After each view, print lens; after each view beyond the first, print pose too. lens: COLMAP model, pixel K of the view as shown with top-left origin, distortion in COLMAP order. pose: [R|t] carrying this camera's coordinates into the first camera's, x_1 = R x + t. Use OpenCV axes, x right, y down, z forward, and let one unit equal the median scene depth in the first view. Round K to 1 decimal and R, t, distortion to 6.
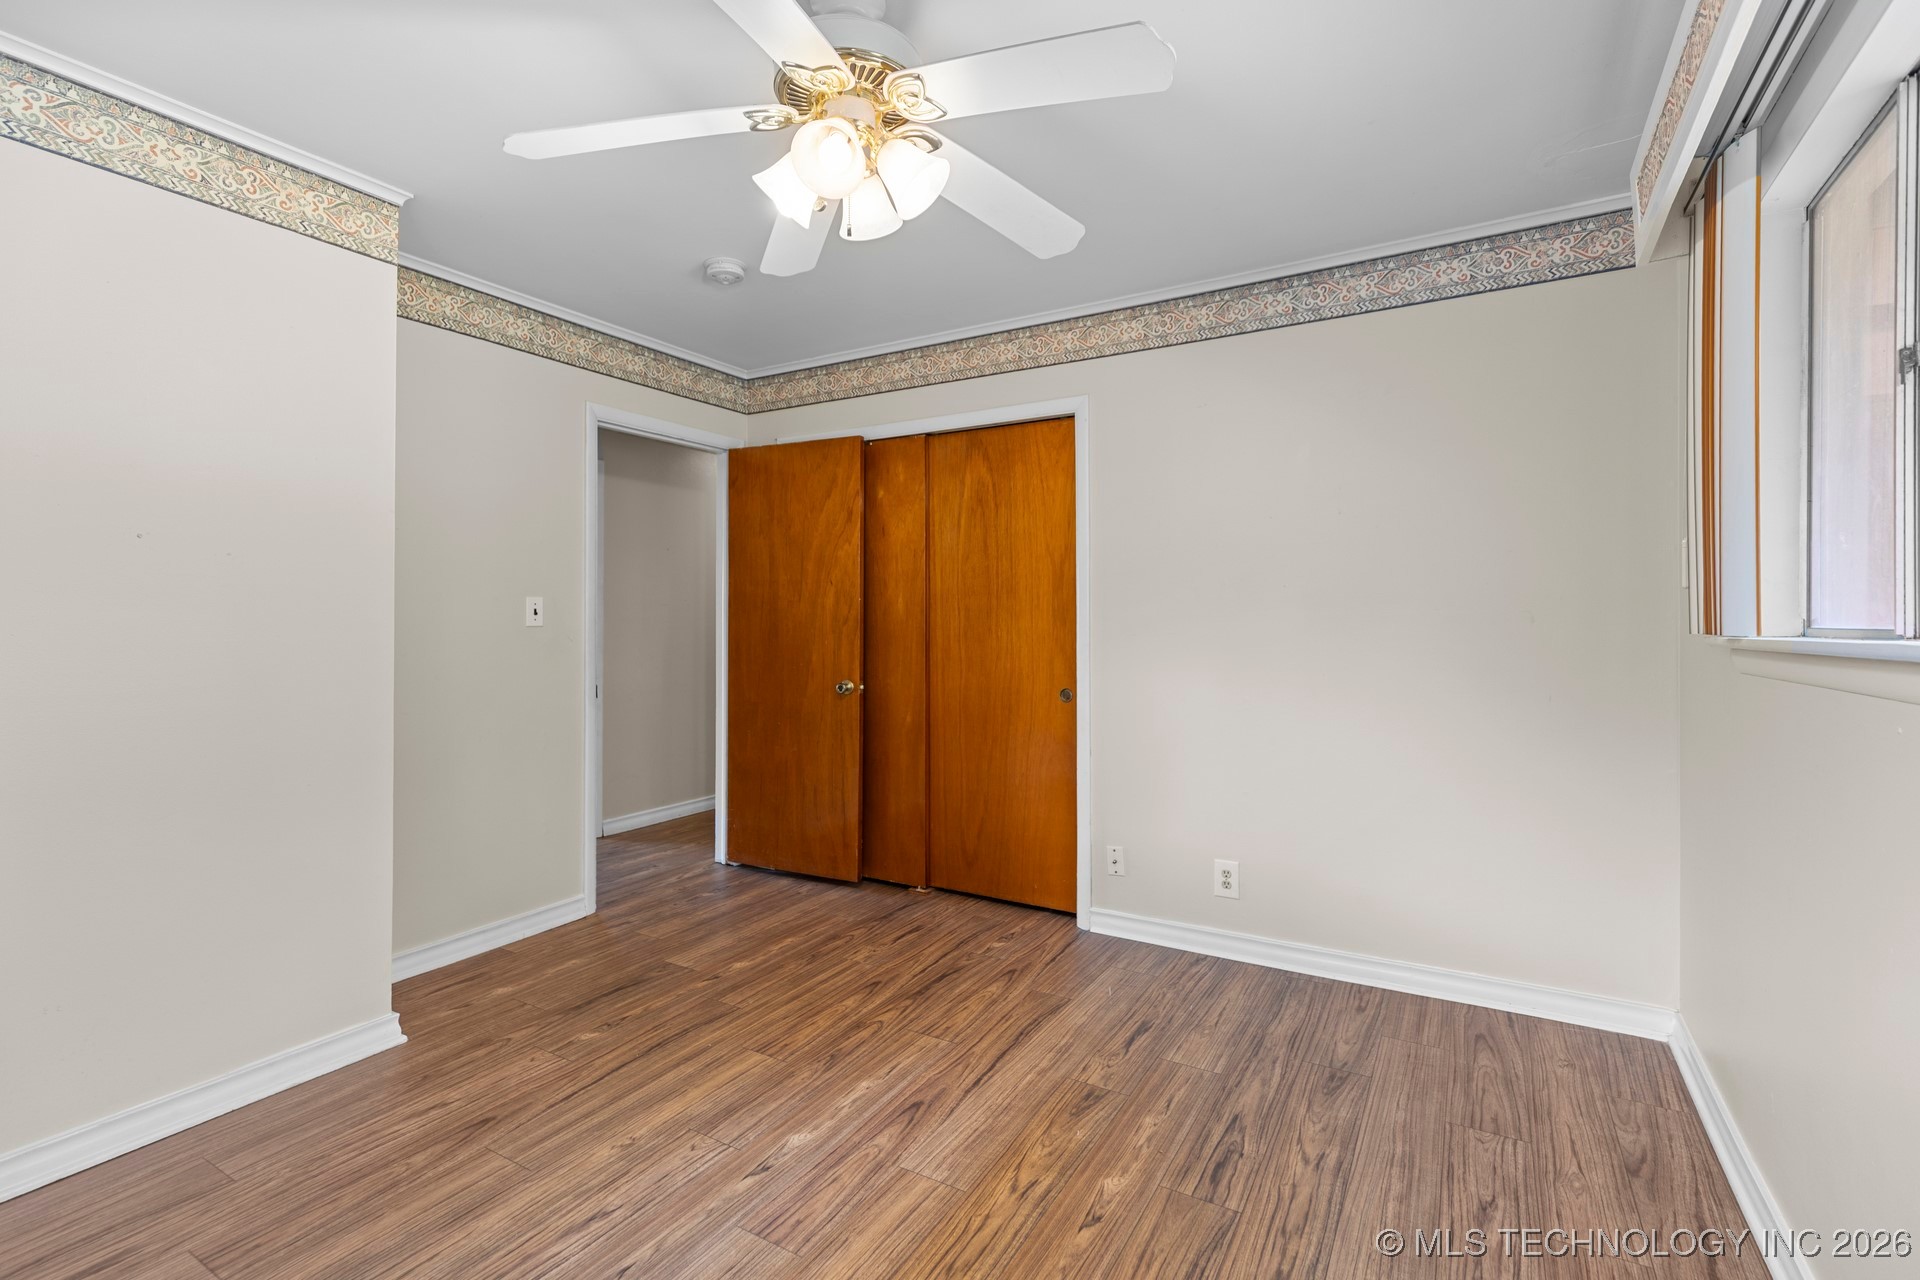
lens RADIAL K [[861.3, 0, 964.2], [0, 861.3, 625.9], [0, 0, 1]] dist [0.016456, -0.001239]
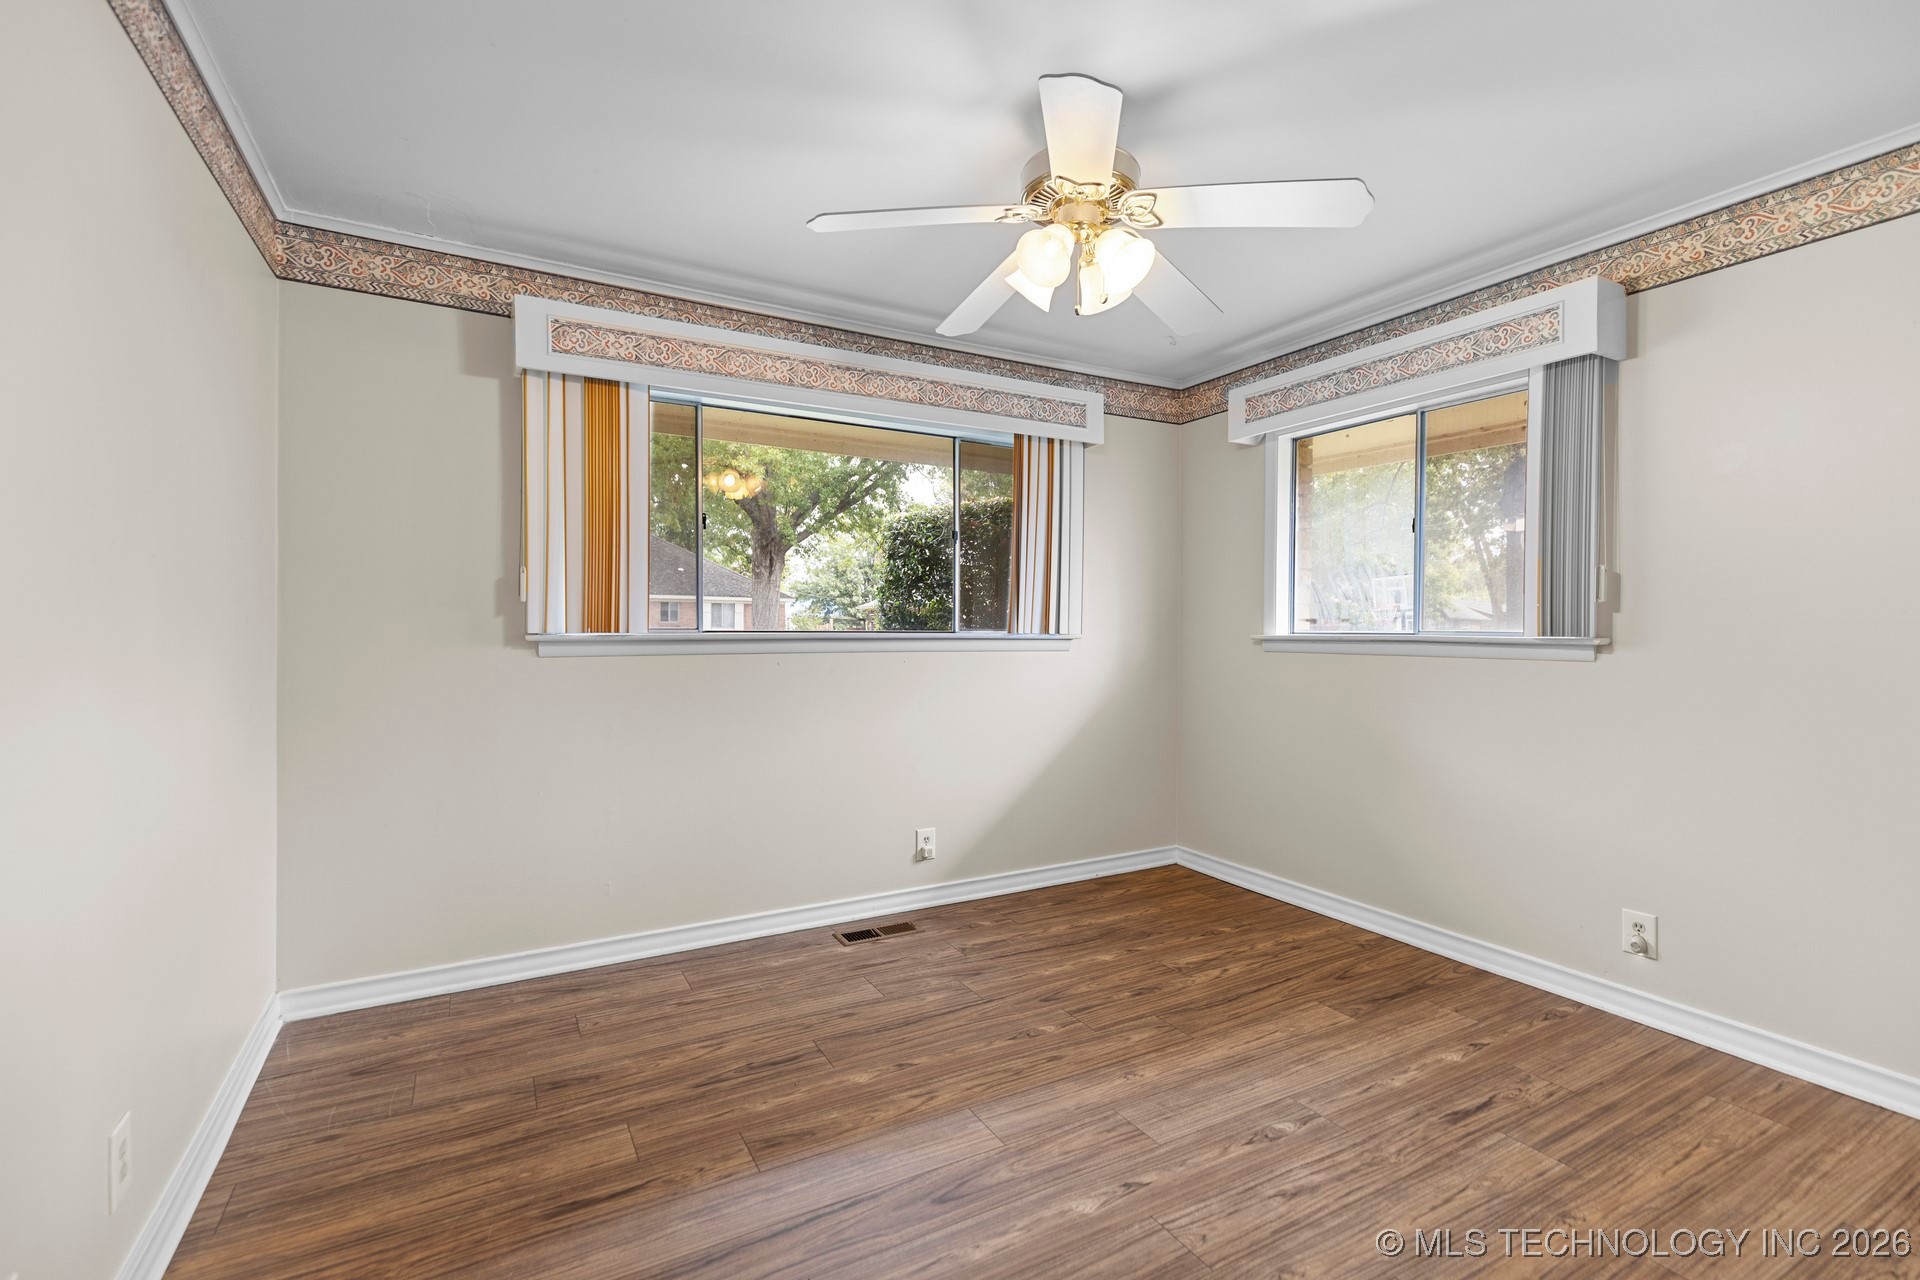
lens RADIAL K [[861.3, 0, 965.0], [0, 861.3, 631.2], [0, 0, 1]] dist [0.016456, -0.001239]
pose [[-0.865394, -0.004662, 0.501070, -0.534942], [-0.001208, 0.999973, 0.007219, -0.005108], [-0.501090, 0.005642, -0.865377, 1.855598]]
